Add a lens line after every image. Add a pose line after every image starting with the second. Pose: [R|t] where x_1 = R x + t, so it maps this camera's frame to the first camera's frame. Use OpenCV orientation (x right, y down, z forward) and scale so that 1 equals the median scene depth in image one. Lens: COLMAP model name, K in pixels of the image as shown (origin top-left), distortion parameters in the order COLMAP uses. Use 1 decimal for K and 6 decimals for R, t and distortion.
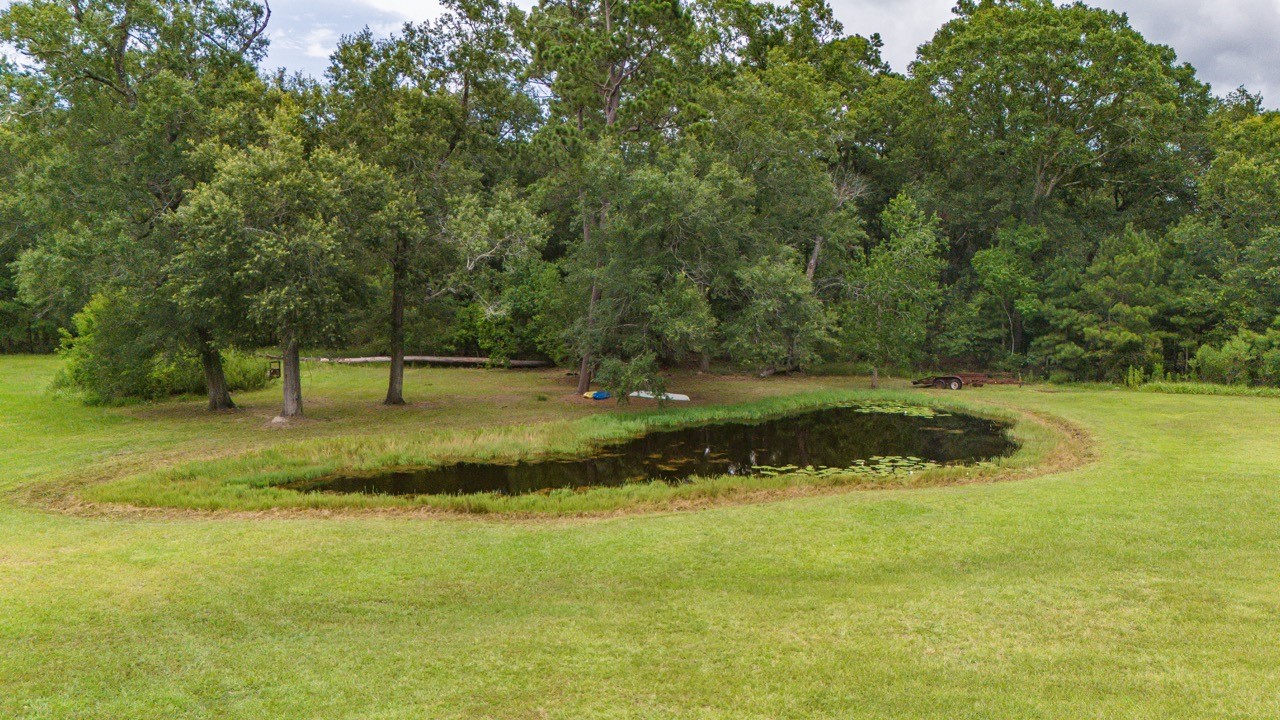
lens RADIAL K [[952.8, 0, 640.0], [0, 952.8, 360.0], [0, 0, 1]] dist [0.124677, -0.226256]
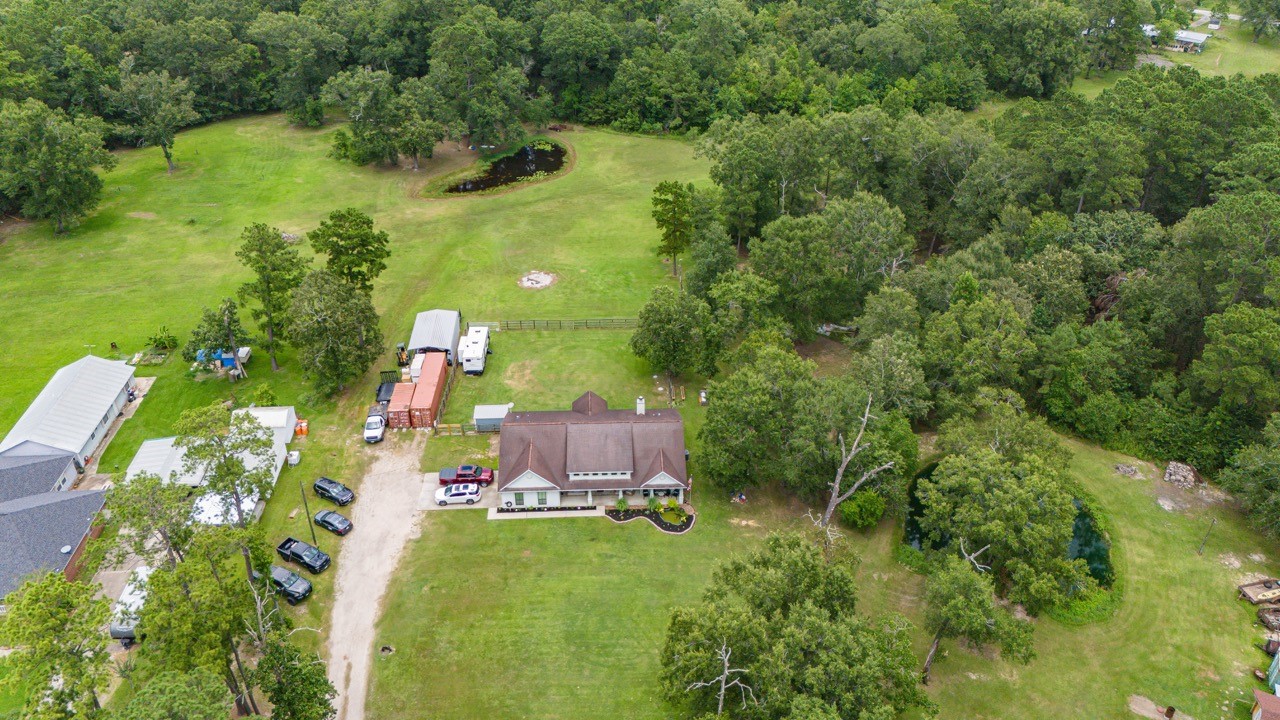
lens RADIAL K [[952.8, 0, 640.0], [0, 952.8, 360.0], [0, 0, 1]] dist [0.124677, -0.226256]
pose [[0.952779, -0.156236, 0.260387, -0.570916], [0.008465, 0.870820, 0.491528, -1.177989], [-0.303545, -0.466114, 0.831022, -3.051946]]
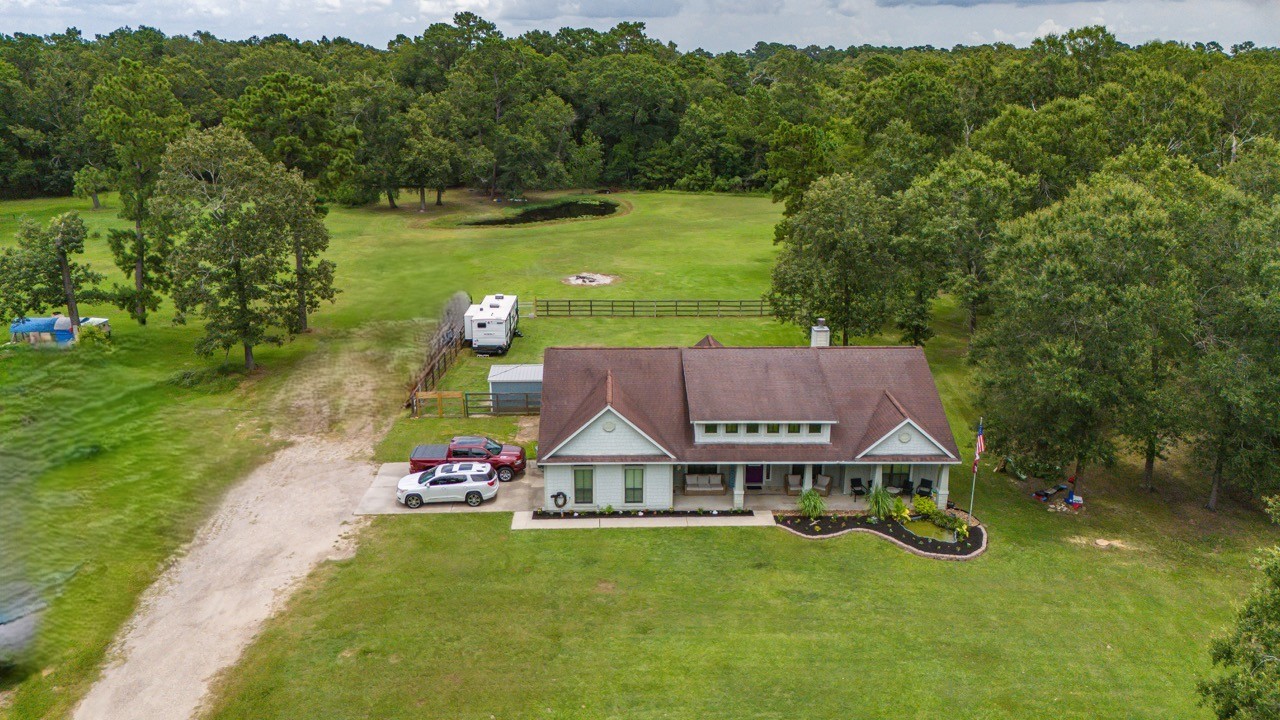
lens RADIAL K [[952.8, 0, 640.0], [0, 952.8, 360.0], [0, 0, 1]] dist [0.124677, -0.226256]
pose [[0.956451, -0.078261, 0.281207, -0.523293], [0.011727, 0.972912, 0.230880, -0.173731], [-0.291658, -0.217528, 0.931460, -2.193626]]
